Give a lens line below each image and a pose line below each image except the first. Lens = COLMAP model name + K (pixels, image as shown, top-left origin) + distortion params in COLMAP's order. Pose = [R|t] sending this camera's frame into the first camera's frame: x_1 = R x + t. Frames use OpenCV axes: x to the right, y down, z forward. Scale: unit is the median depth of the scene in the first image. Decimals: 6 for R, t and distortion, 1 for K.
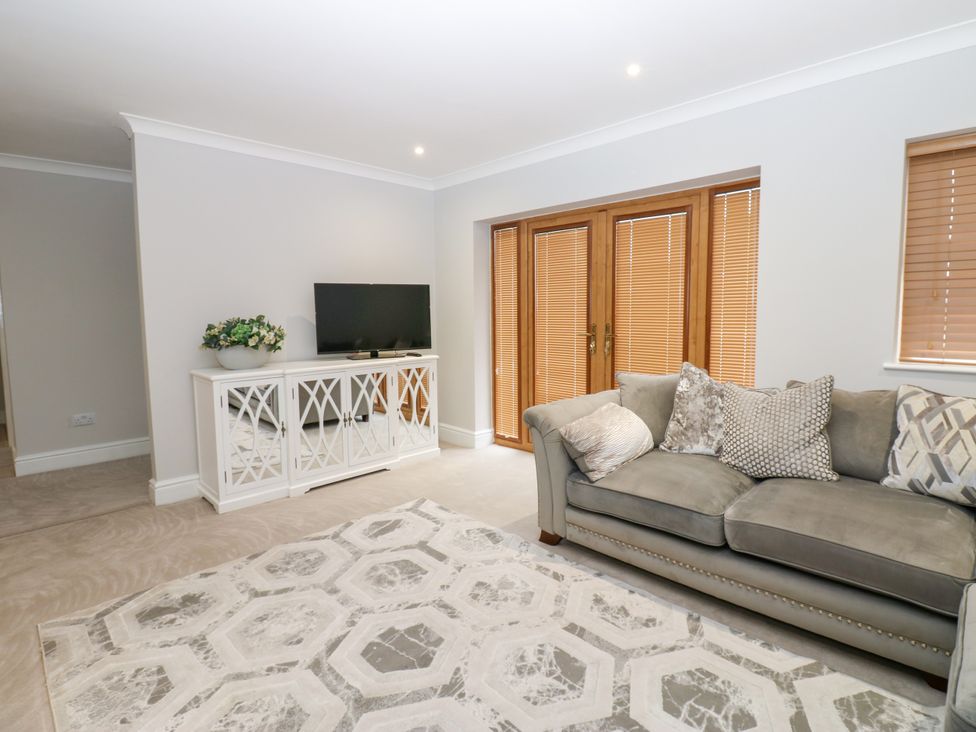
lens RADIAL K [[506.7, 0, 494.4], [0, 506.7, 354.9], [0, 0, 1]] dist [0.002422, -0.014873]
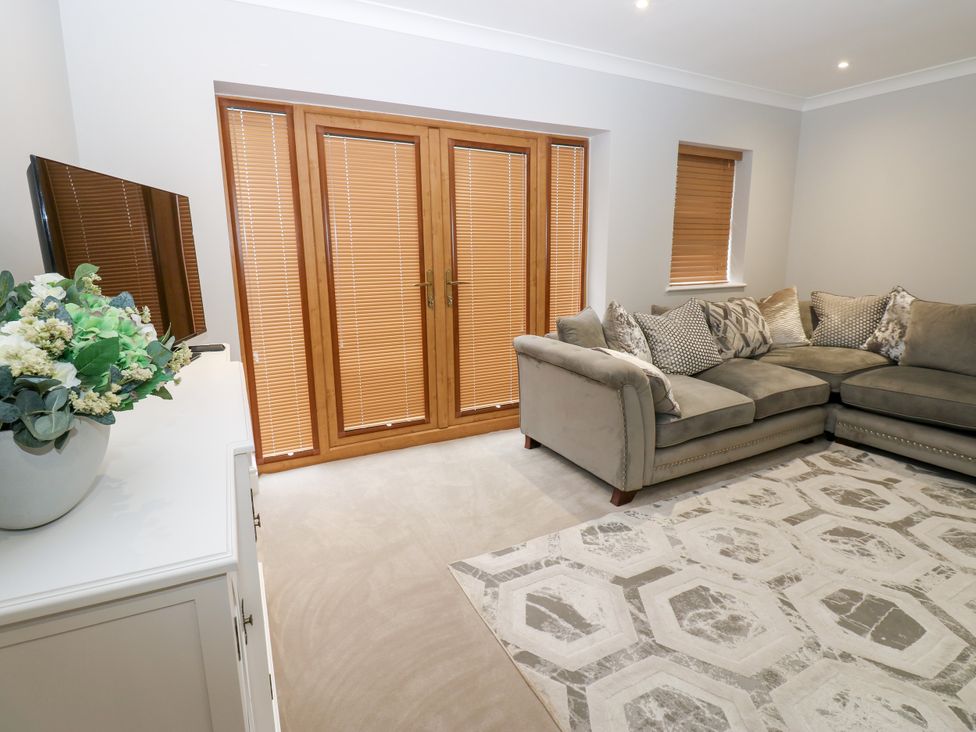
lens RADIAL K [[506.7, 0, 494.4], [0, 506.7, 354.9], [0, 0, 1]] dist [0.002422, -0.014873]
pose [[0.299295, -0.180881, 0.936859, -0.886770], [0.085523, 0.983001, 0.162468, -0.080914], [-0.950320, 0.031498, 0.309677, 1.031252]]
